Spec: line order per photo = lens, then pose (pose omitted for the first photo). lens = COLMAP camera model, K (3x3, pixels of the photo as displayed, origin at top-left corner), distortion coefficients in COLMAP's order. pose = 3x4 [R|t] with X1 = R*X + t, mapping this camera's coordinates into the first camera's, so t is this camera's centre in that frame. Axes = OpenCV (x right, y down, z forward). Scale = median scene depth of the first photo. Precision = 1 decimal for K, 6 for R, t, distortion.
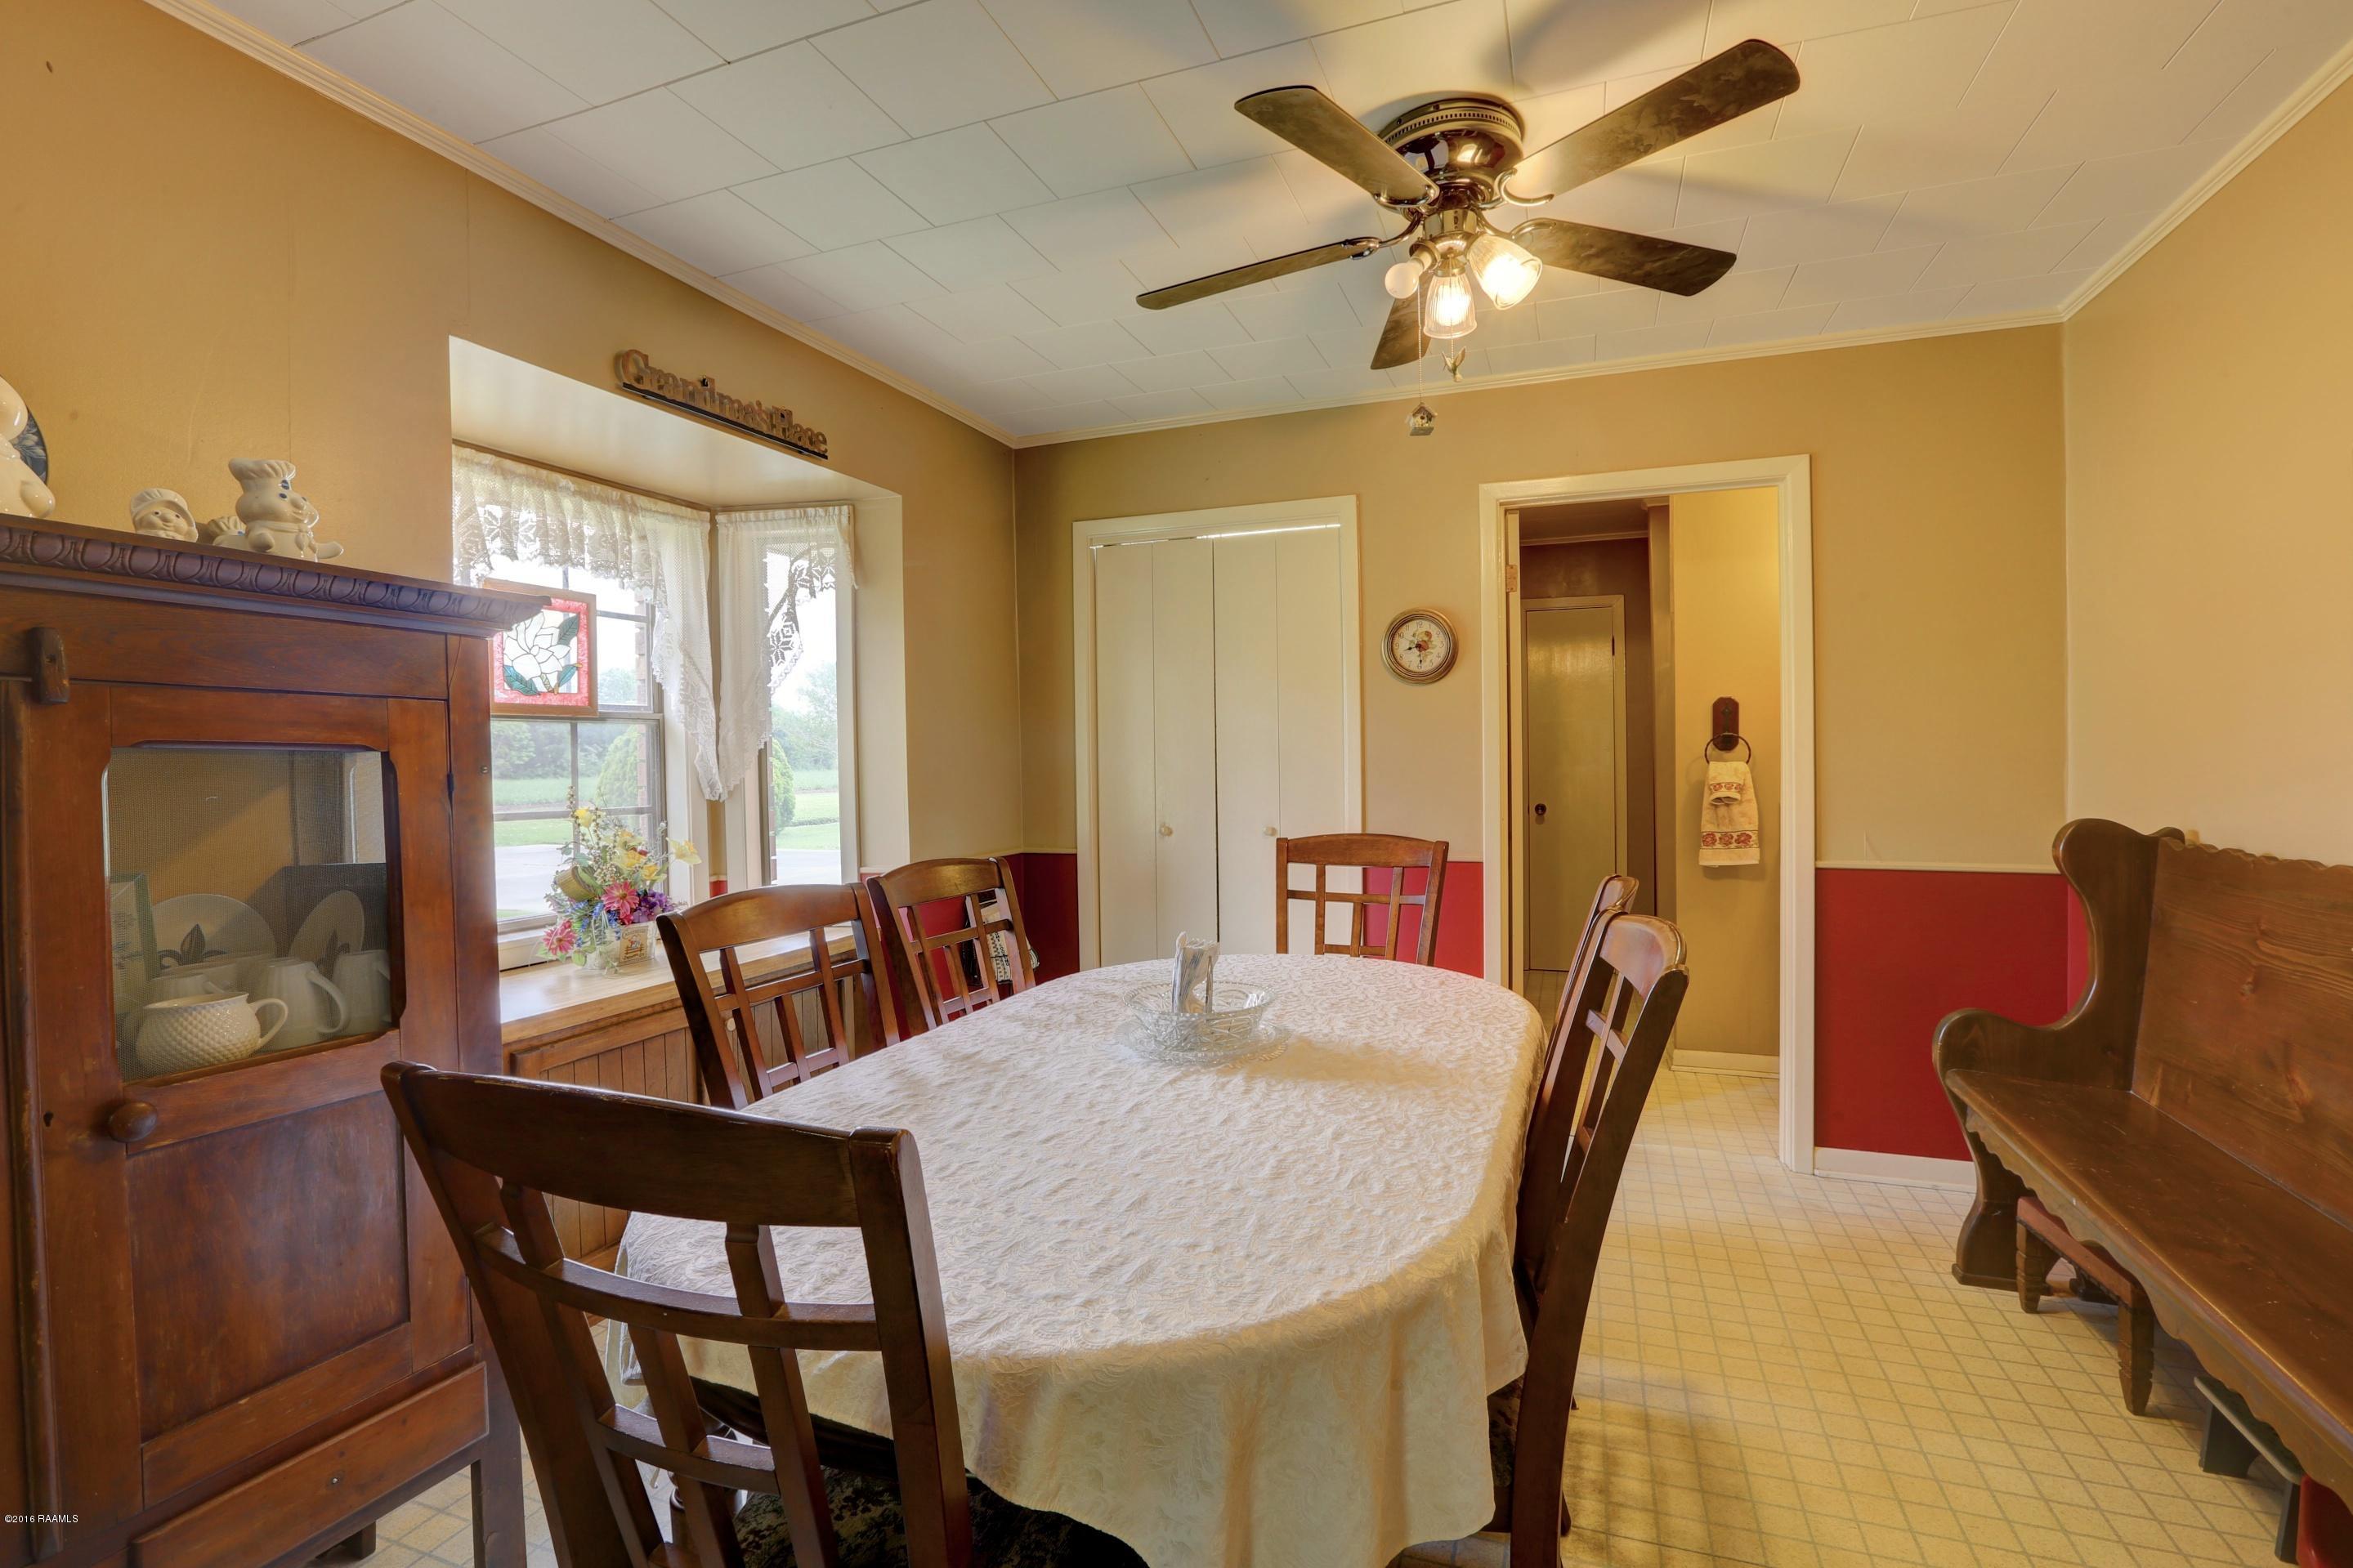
lens RADIAL K [[1080.8, 0, 1179.8], [0, 1080.8, 777.0], [0, 0, 1]] dist [-0.023939, 0.001343]
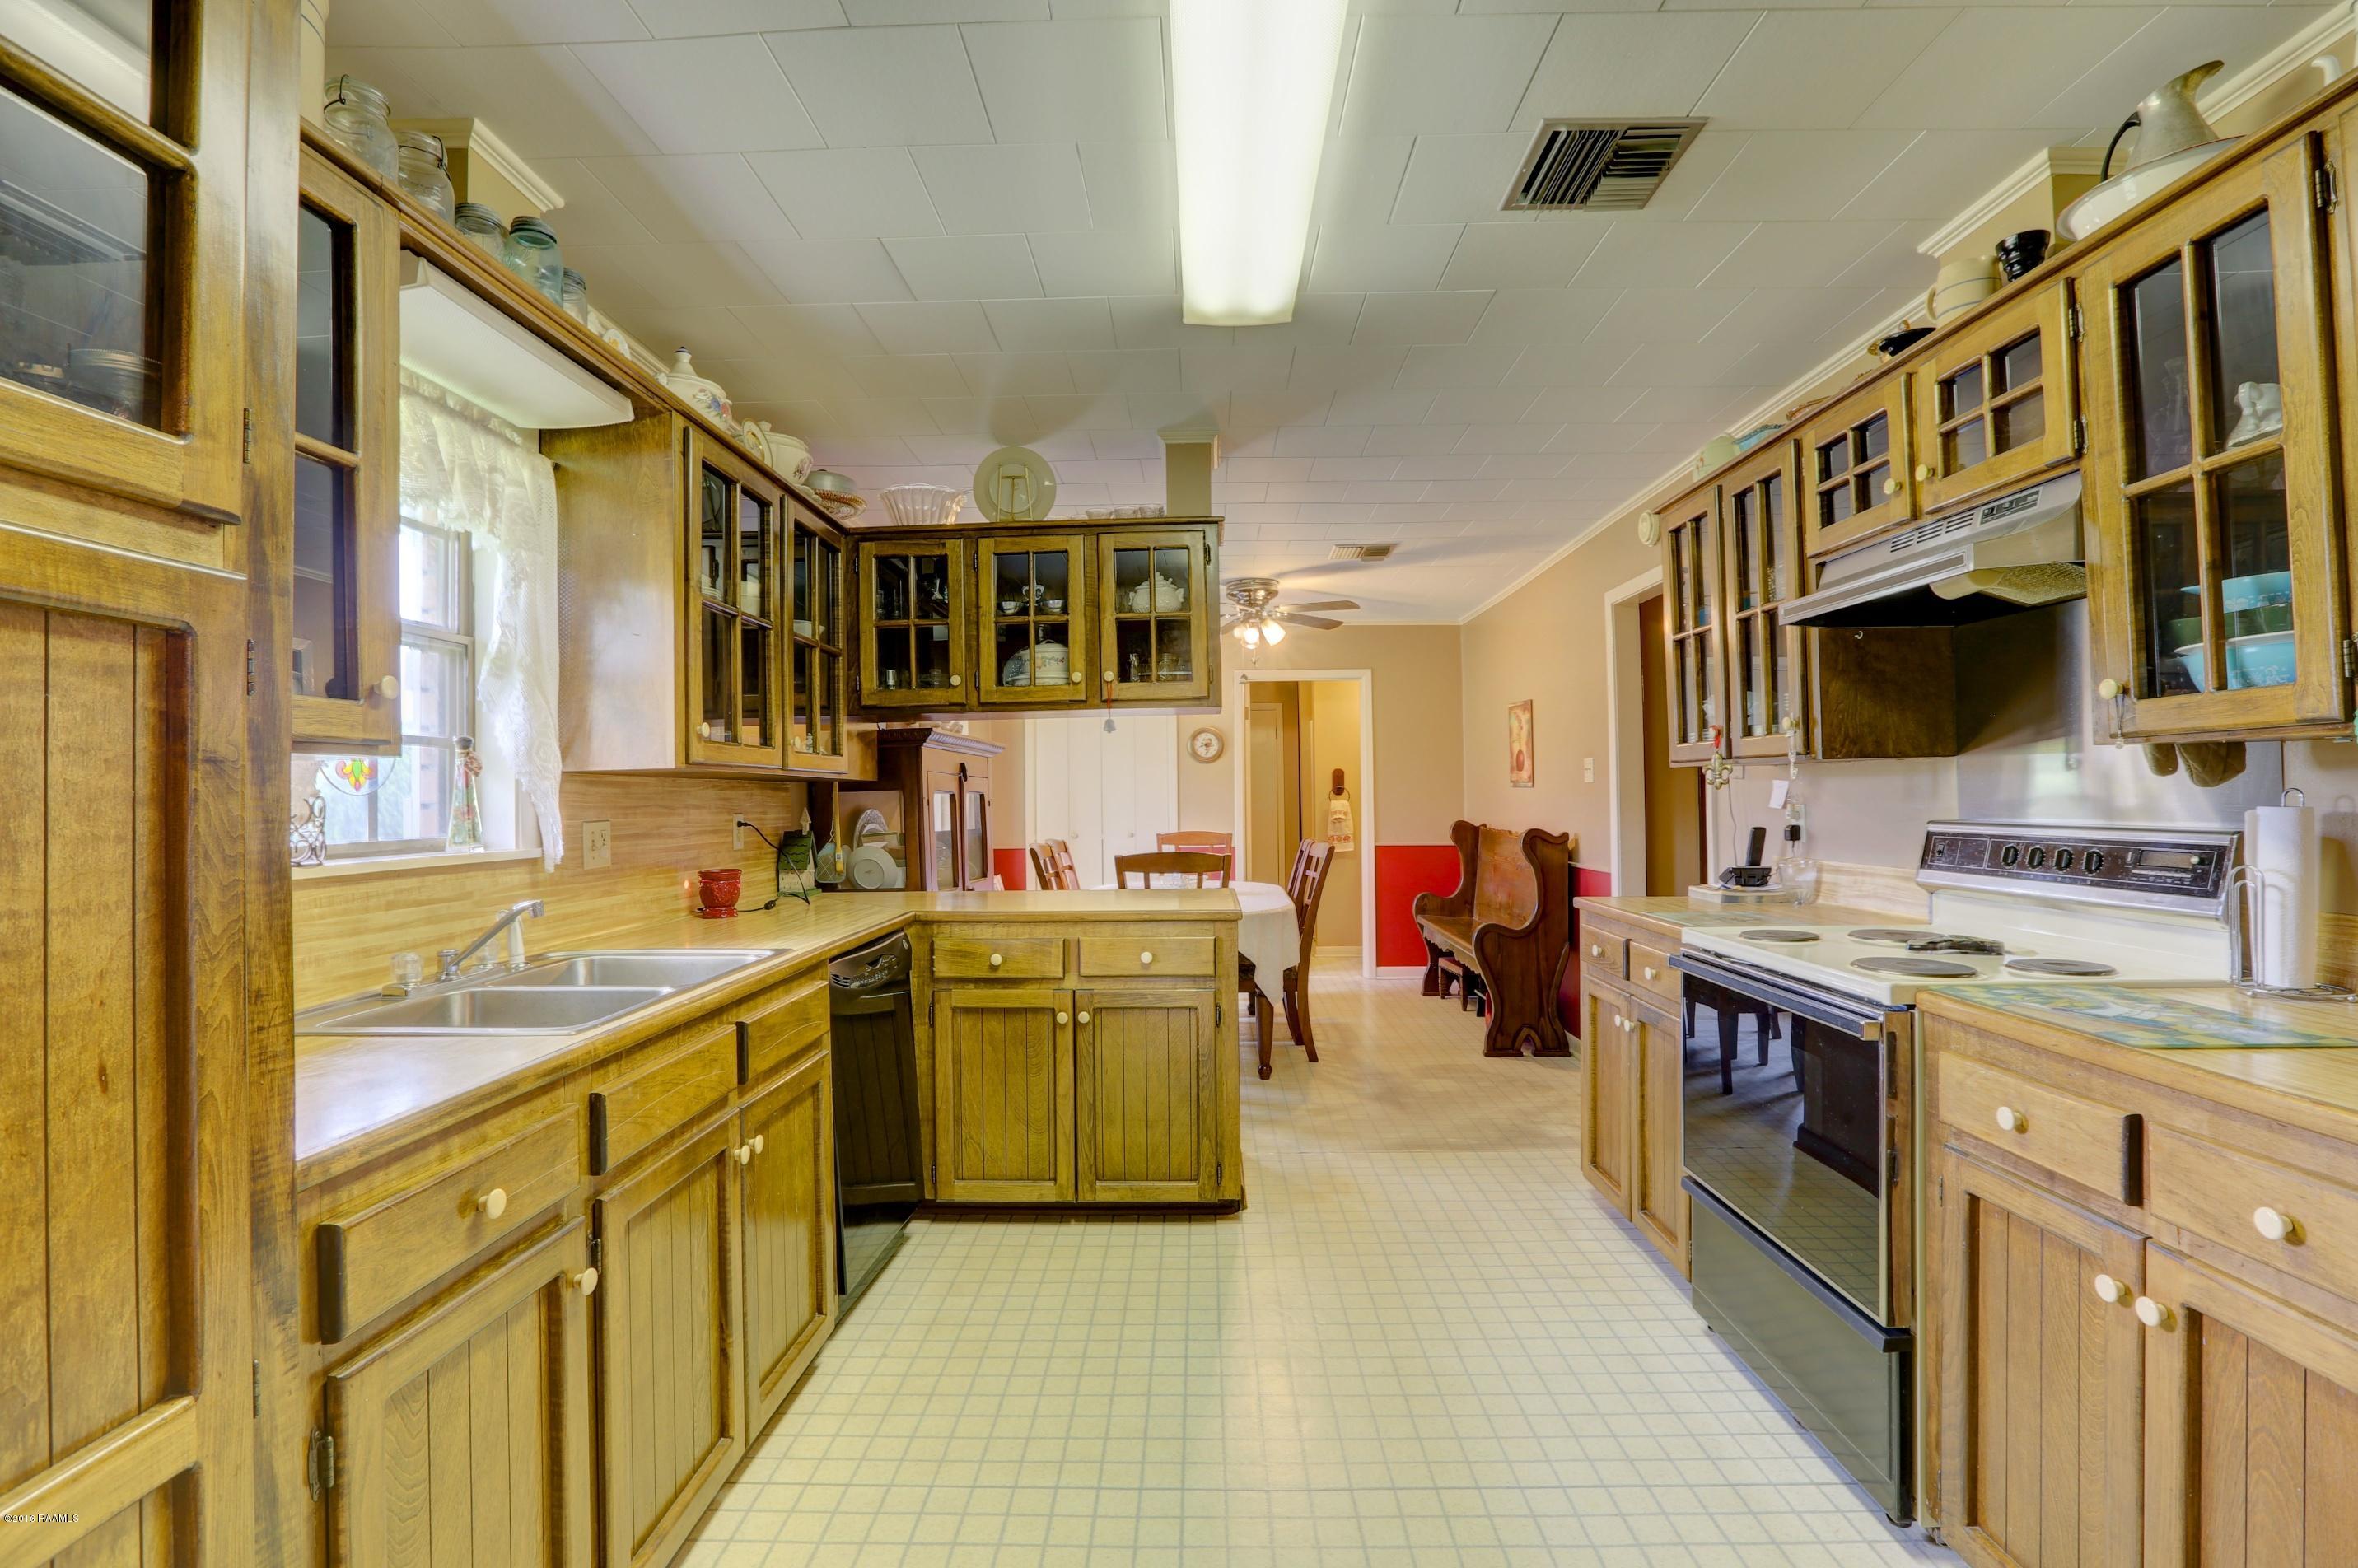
lens RADIAL K [[1083.2, 0, 1175.3], [0, 1083.2, 785.9], [0, 0, 1]] dist [-0.023939, 0.001343]
pose [[0.947410, 0.006510, 0.319957, -0.549289], [0.003600, 0.999513, -0.030995, 0.025369], [-0.320003, 0.030517, 0.946925, -1.050285]]
